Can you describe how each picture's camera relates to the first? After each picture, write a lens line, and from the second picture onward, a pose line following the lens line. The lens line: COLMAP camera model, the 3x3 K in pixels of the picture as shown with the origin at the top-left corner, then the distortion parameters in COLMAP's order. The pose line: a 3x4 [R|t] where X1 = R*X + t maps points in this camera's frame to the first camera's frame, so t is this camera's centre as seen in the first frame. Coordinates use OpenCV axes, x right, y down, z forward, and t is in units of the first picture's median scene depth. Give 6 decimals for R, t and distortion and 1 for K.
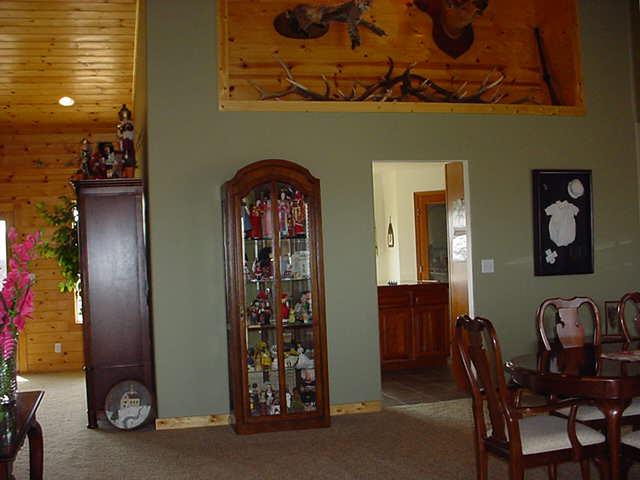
lens RADIAL K [[807.4, 0, 320.0], [0, 807.4, 240.0], [0, 0, 1]] dist [-0.330022, 0.620108]
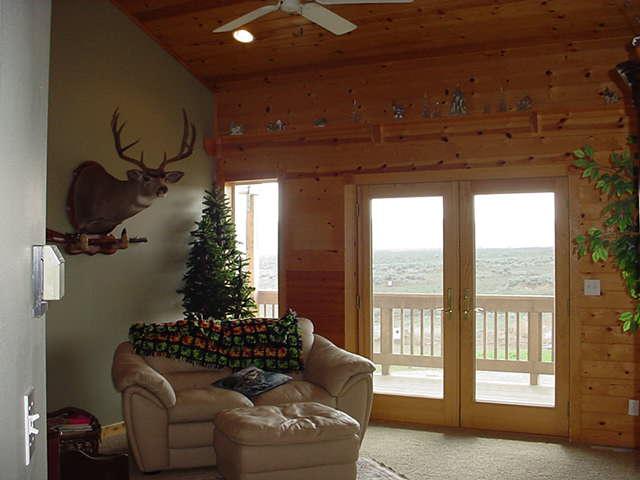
lens RADIAL K [[807.4, 0, 320.0], [0, 807.4, 240.0], [0, 0, 1]] dist [-0.330022, 0.620108]
pose [[0.726635, 0.022719, -0.686648, -0.111886], [-0.008210, 0.999669, 0.024387, -0.000573], [0.686975, -0.012083, 0.726581, 0.423836]]
